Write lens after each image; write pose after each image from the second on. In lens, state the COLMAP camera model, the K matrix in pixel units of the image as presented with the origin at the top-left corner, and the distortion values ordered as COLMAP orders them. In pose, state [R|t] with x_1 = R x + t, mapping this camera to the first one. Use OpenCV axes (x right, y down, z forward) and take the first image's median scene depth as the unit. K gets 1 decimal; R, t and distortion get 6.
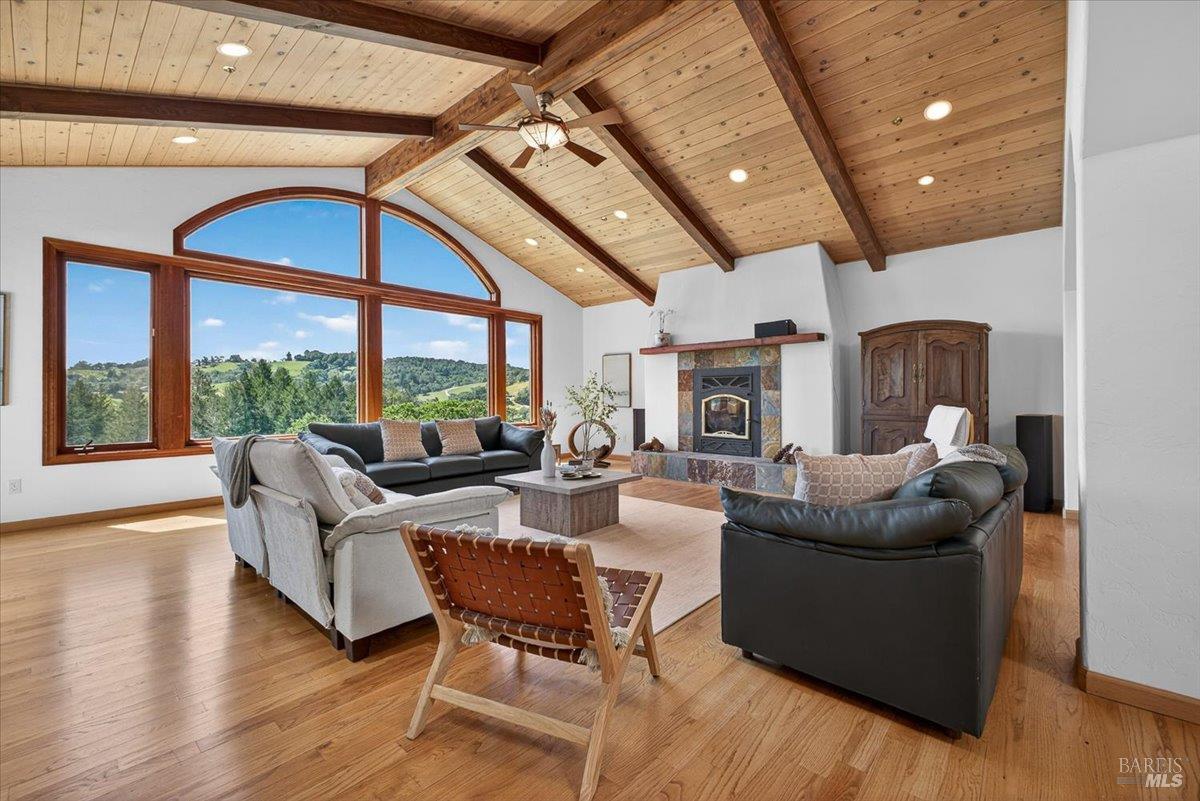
lens RADIAL K [[484.6, 0, 604.6], [0, 484.6, 398.7], [0, 0, 1]] dist [0.001976, -0.000223]
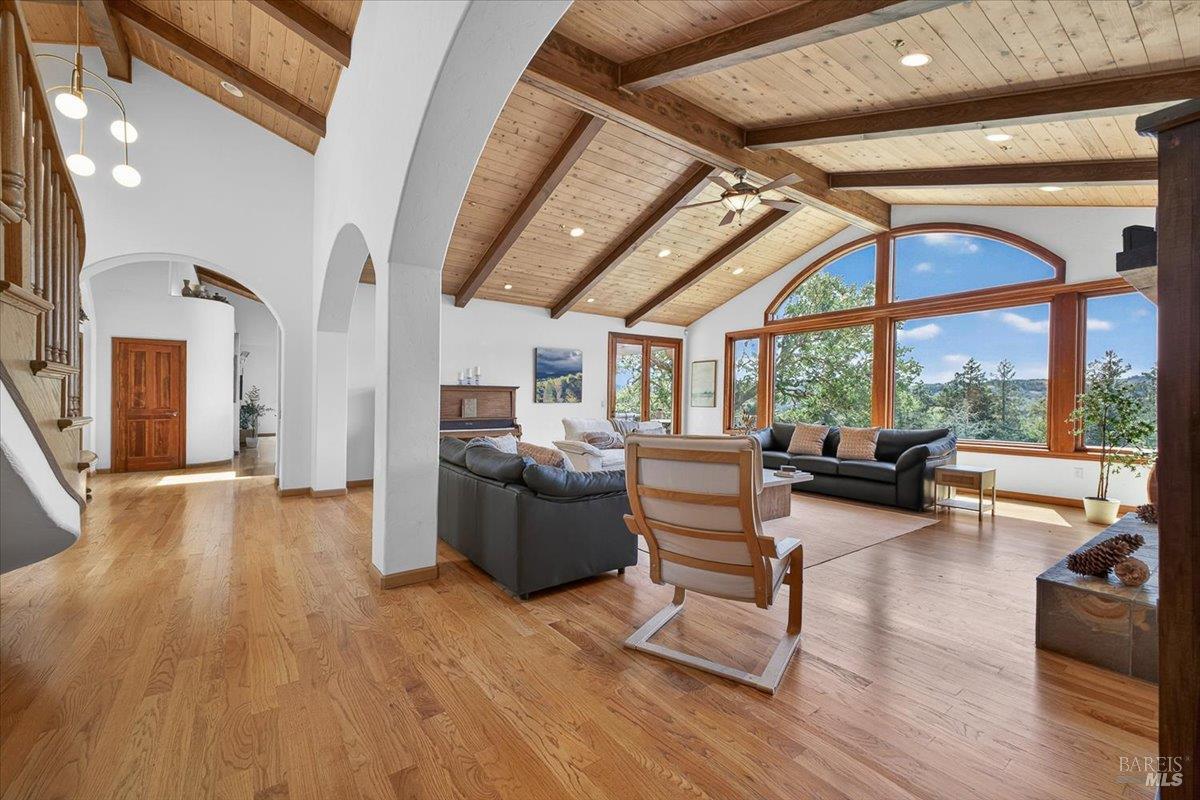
lens RADIAL K [[484.6, 0, 595.2], [0, 484.6, 403.2], [0, 0, 1]] dist [0.001976, -0.000223]
pose [[-0.222807, 0.009290, -0.974818, 0.771611], [-0.010060, 0.999879, 0.011828, -0.017210], [0.974811, 0.012442, -0.222687, 0.589756]]
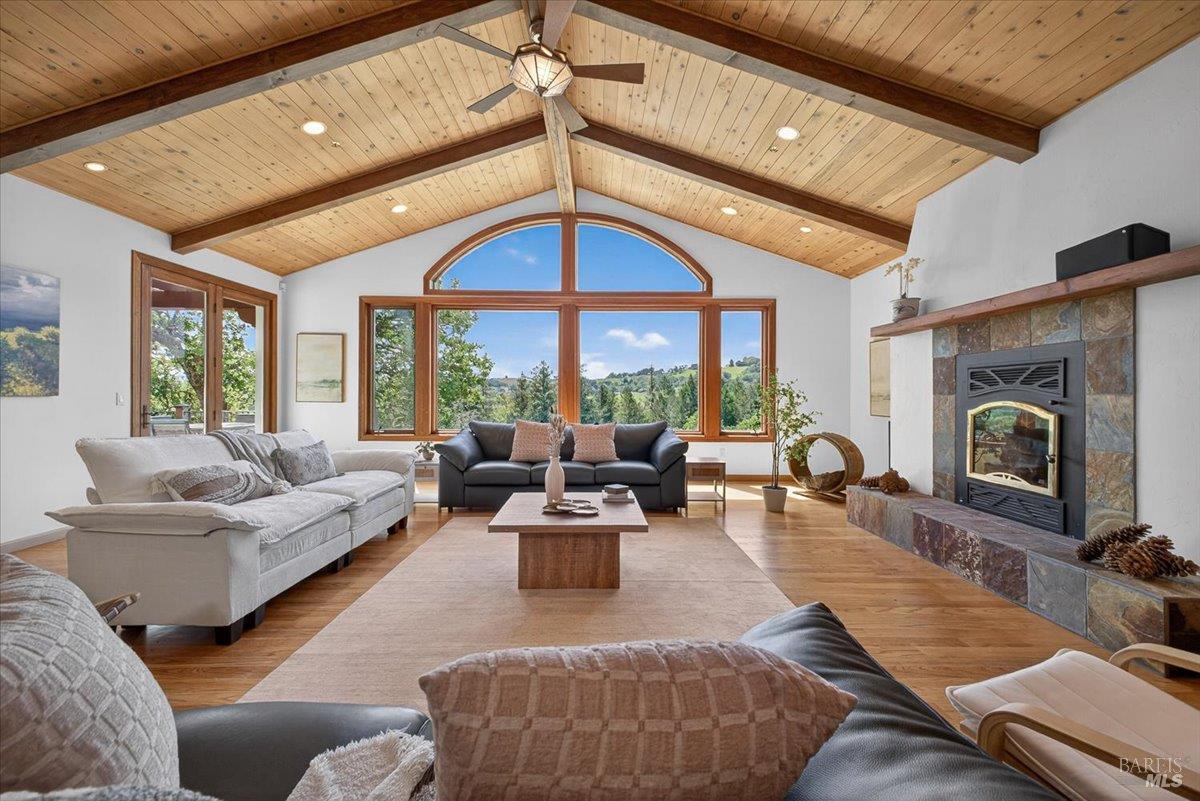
lens RADIAL K [[471.6, 0, 601.2], [0, 471.6, 397.6], [0, 0, 1]] dist [0.003767, -0.000472]
pose [[0.678167, 0.008336, -0.734860, 0.327283], [-0.011035, 0.999938, 0.001160, -0.009369], [0.734825, 0.007322, 0.678218, 0.347047]]
